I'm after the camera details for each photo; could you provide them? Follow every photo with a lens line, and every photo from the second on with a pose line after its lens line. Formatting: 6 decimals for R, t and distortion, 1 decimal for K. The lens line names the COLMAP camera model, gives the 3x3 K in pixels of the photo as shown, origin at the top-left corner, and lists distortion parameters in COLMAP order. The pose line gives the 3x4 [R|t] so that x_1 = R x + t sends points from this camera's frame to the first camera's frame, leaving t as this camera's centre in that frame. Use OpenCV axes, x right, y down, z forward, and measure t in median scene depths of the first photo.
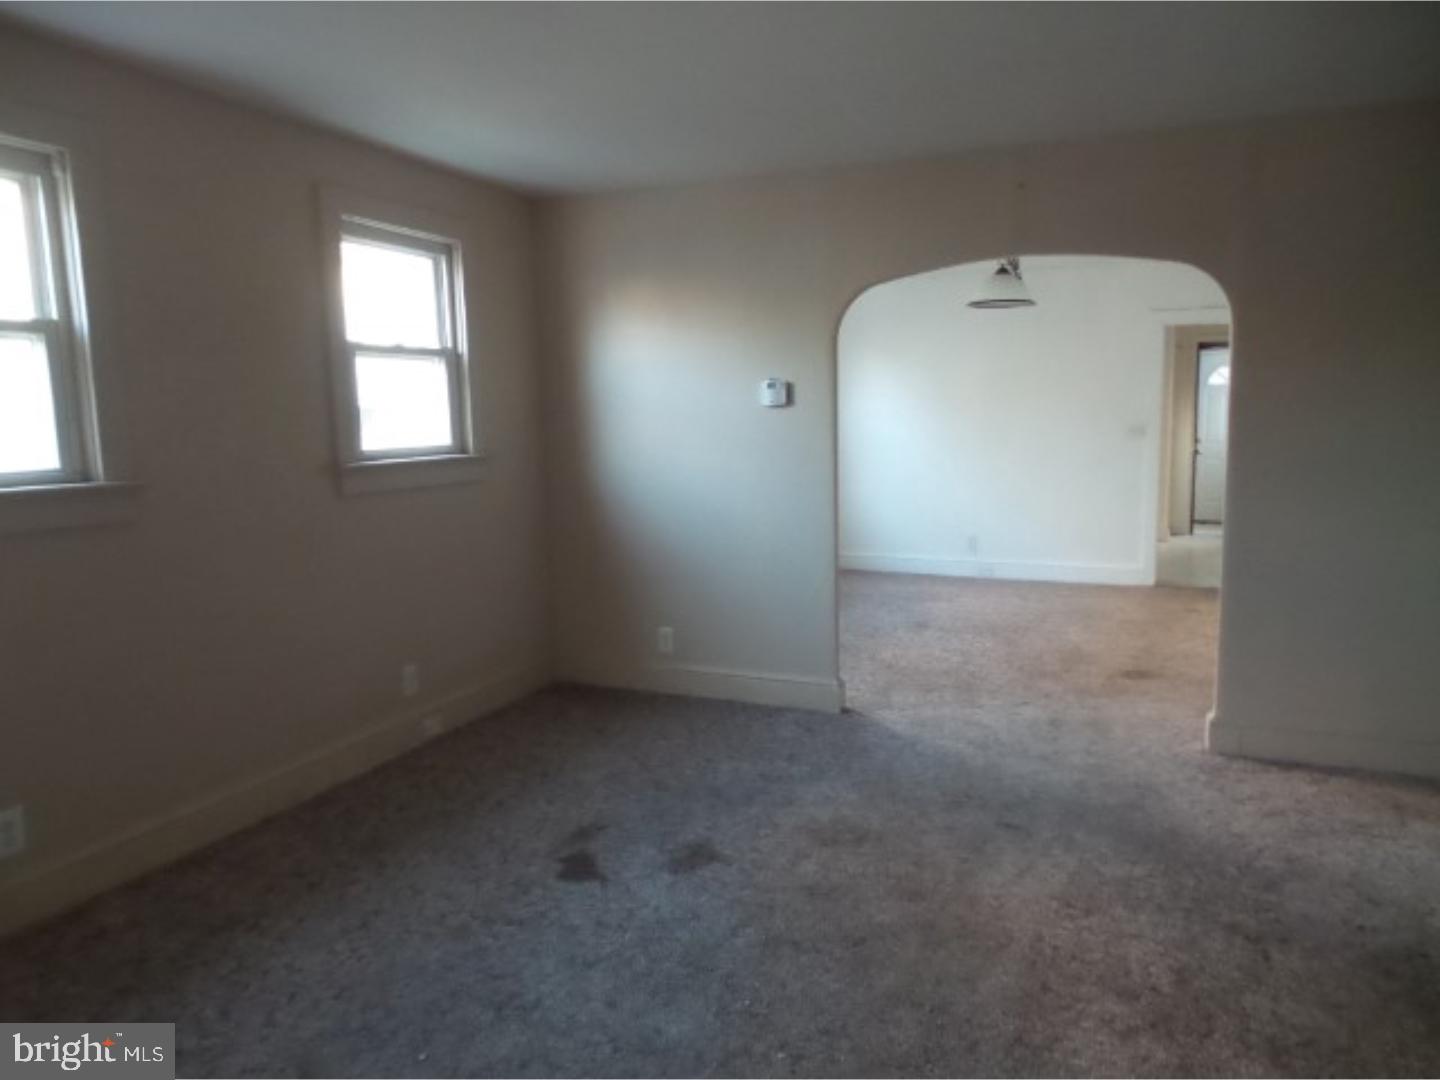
lens RADIAL K [[941.4, 0, 720.0], [0, 941.4, 540.0], [0, 0, 1]] dist [-0.070565, -0.000360]
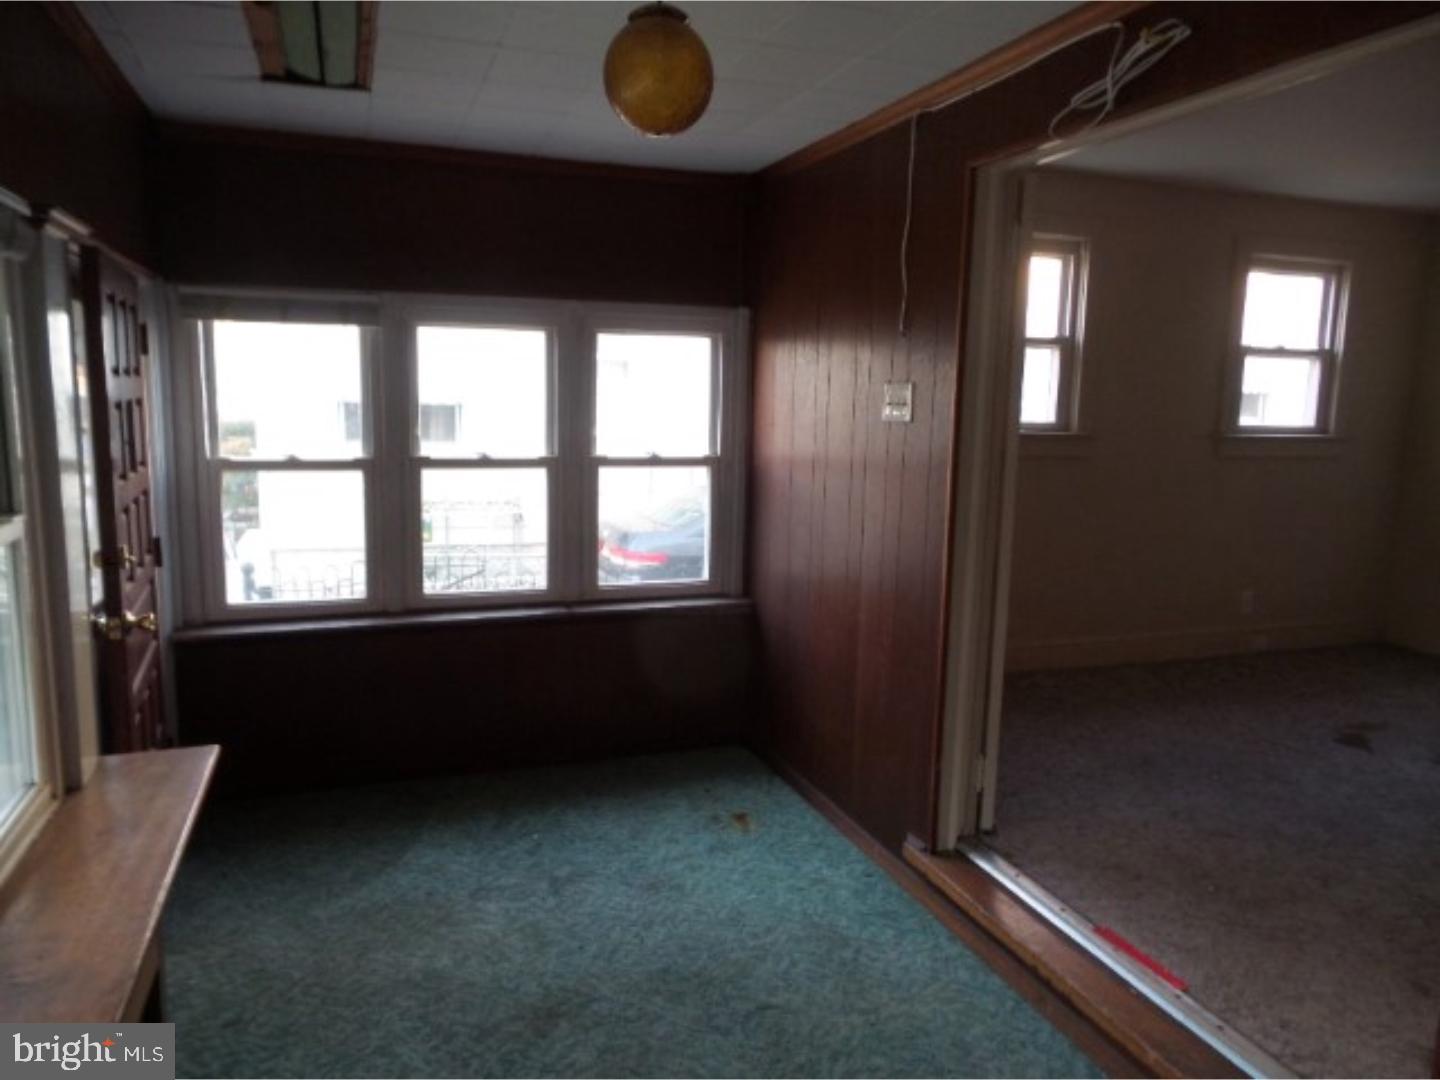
lens RADIAL K [[1024.5, 0, 720.0], [0, 1024.5, 540.0], [0, 0, 1]] dist [-0.004716, -0.001721]
pose [[0.681029, 0.152075, -0.716291, 0.207091], [-0.137668, 0.987344, 0.078731, 0.060042], [0.719199, 0.044993, 0.693346, -0.611156]]
